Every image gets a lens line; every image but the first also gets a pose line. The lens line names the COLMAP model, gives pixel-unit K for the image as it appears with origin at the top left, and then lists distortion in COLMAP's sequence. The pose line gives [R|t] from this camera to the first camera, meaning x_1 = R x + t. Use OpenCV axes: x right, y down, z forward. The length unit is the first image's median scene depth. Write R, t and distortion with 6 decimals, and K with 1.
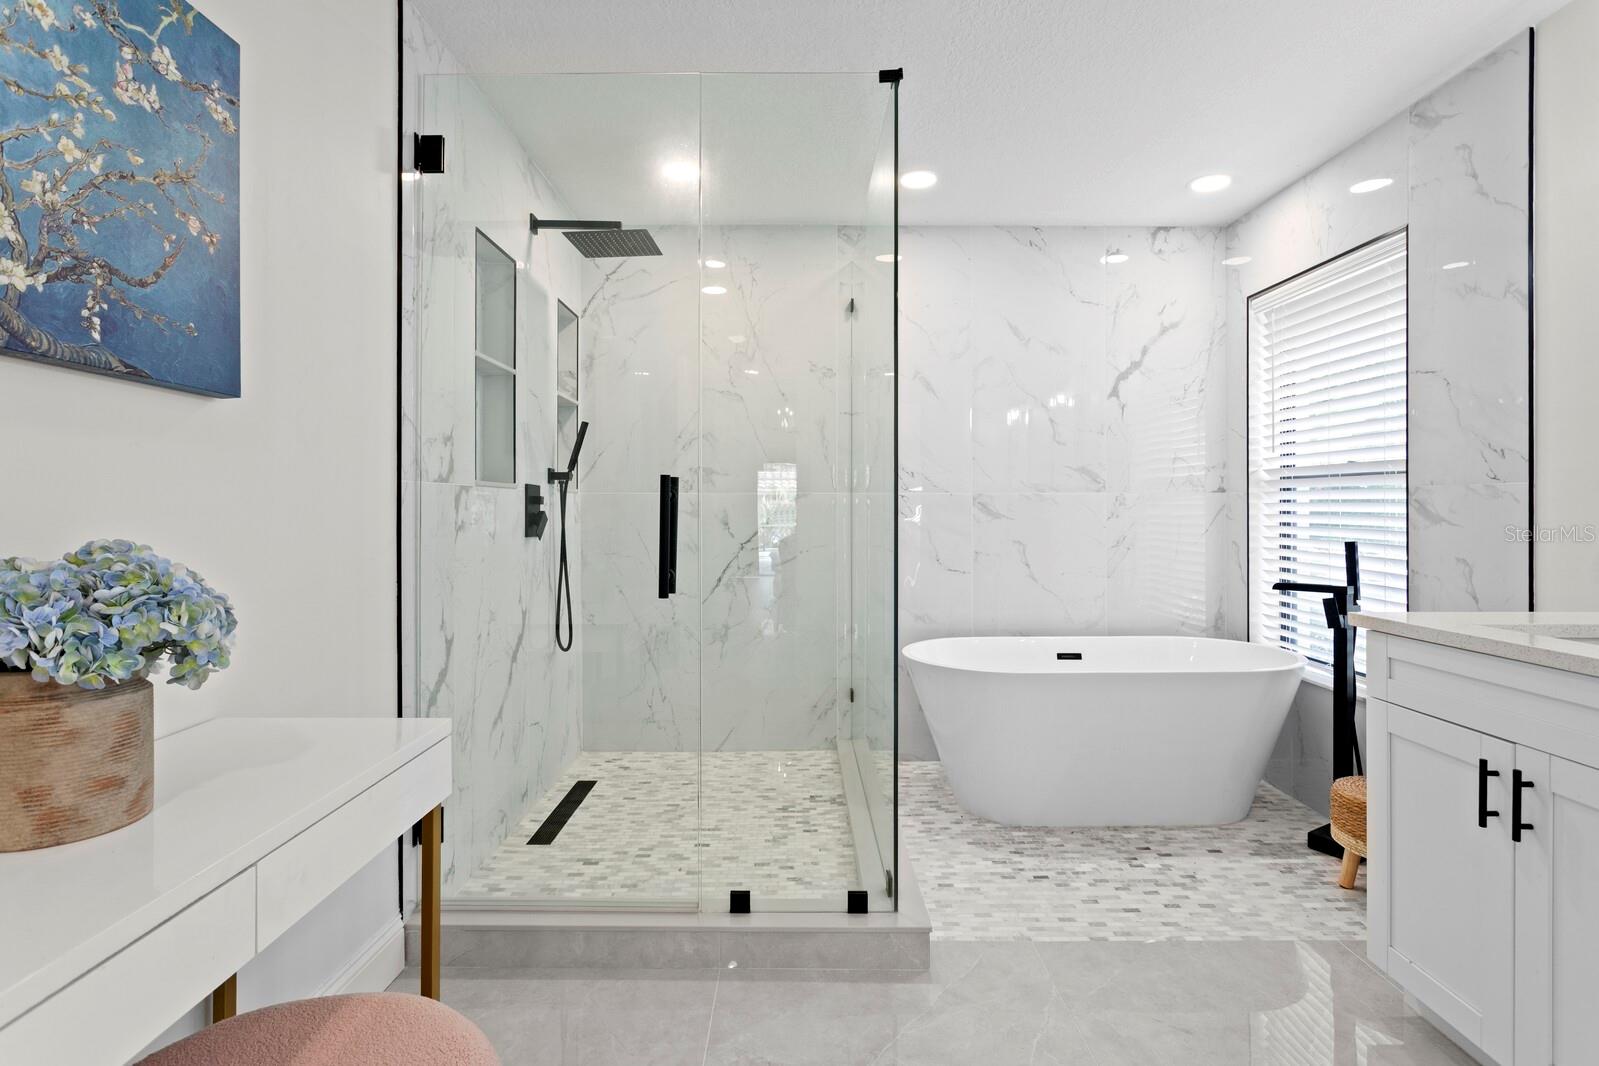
lens RADIAL K [[796.7, 0, 801.9], [0, 796.7, 504.7], [0, 0, 1]] dist [-0.015961, 0.007337]
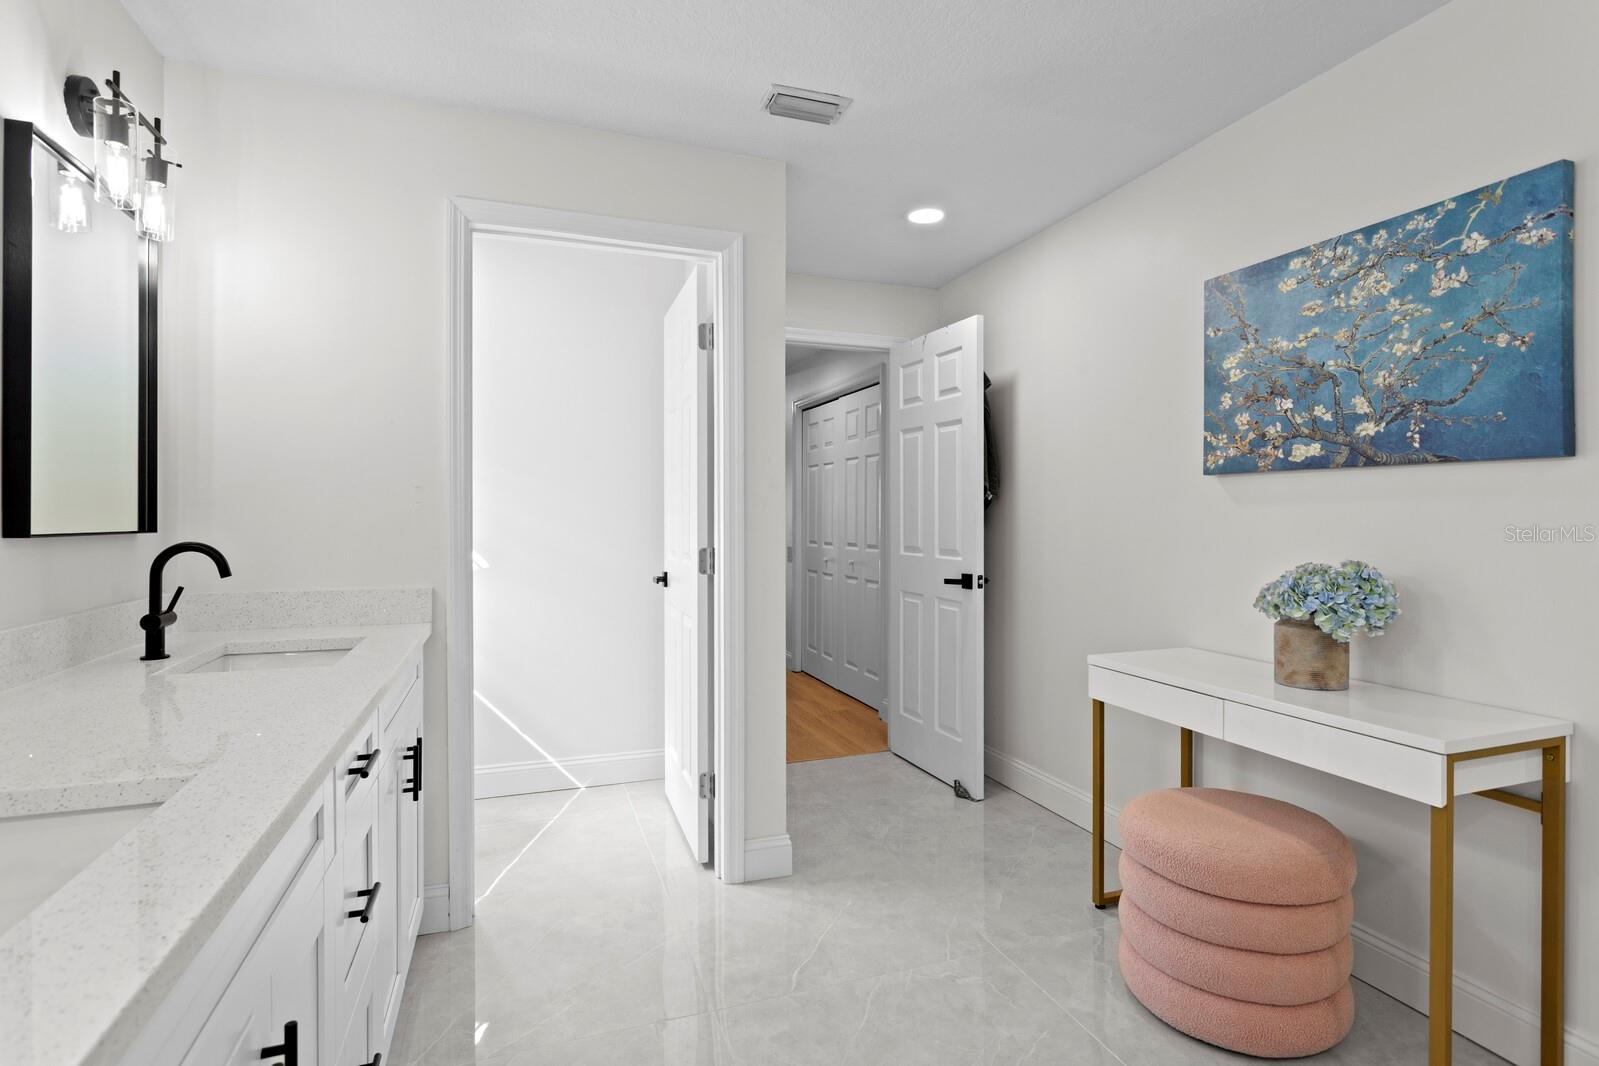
lens RADIAL K [[796.7, 0, 800.4], [0, 796.7, 526.2], [0, 0, 1]] dist [-0.015961, 0.007337]
pose [[-0.941799, 0.000853, -0.336175, 0.298943], [-0.000927, 0.999986, 0.005135, -0.013085], [0.336175, 0.005148, -0.941785, 0.673222]]
